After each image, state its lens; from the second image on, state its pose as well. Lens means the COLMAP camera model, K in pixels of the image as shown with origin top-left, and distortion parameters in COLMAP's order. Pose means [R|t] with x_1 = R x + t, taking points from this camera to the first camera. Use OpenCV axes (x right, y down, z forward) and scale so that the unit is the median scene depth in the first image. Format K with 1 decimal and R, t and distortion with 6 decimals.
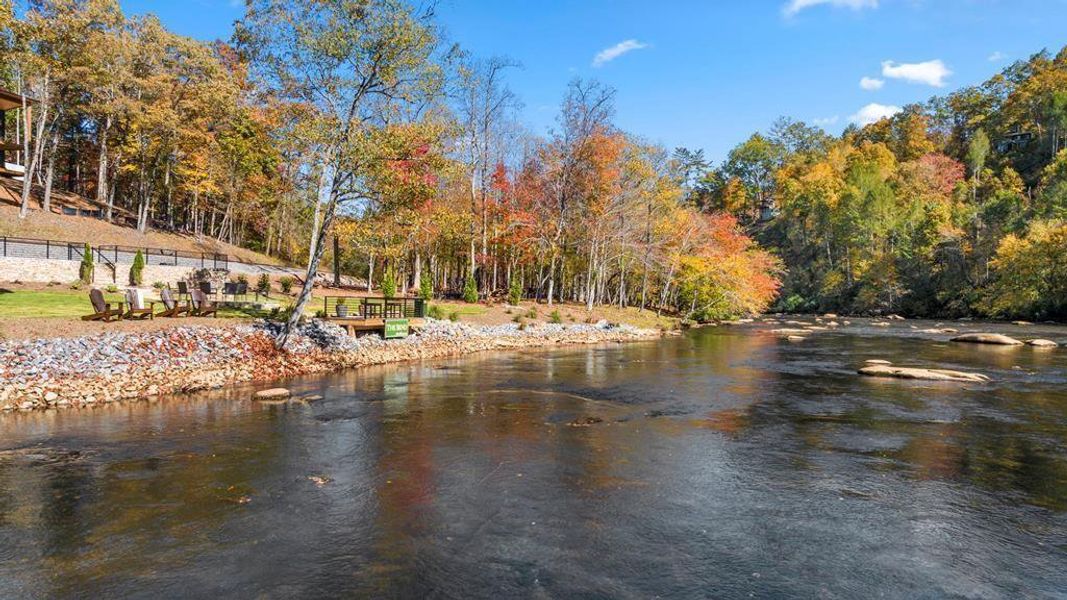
lens RADIAL K [[727.9, 0, 556.3], [0, 727.9, 297.8], [0, 0, 1]] dist [-0.002215, 0.000465]
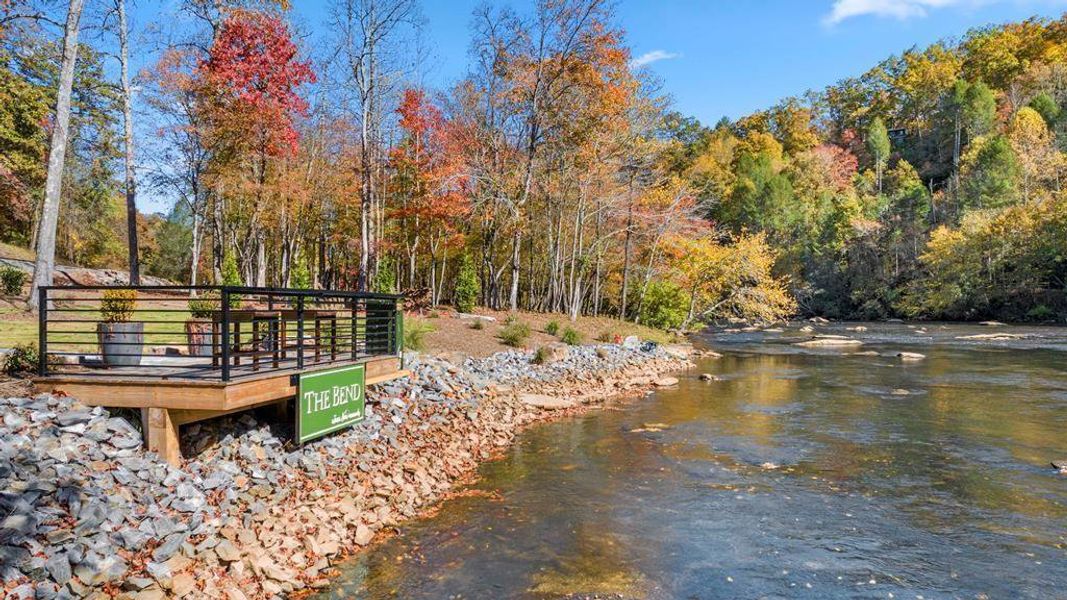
lens RADIAL K [[737.6, 0, 533.5], [0, 737.6, 300.0], [0, 0, 1]] dist [-0.006648, -0.003099]
pose [[0.980857, -0.014755, 0.194168, -0.046453], [0.016049, 0.999858, -0.005092, 0.001376], [-0.194065, 0.008111, 0.980955, 0.165197]]
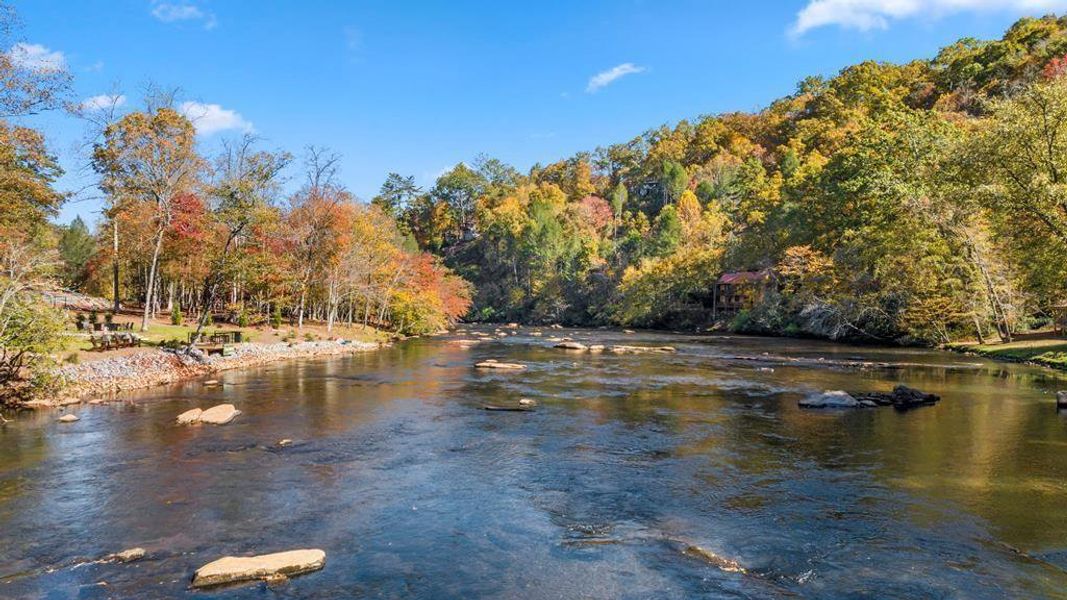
lens RADIAL K [[737.6, 0, 533.5], [0, 737.6, 300.0], [0, 0, 1]] dist [-0.006648, -0.003099]
pose [[0.937543, 0.000864, 0.347867, -0.034807], [-0.000626, 0.999999, -0.000797, -0.017945], [-0.347868, 0.000529, 0.937544, -0.215334]]
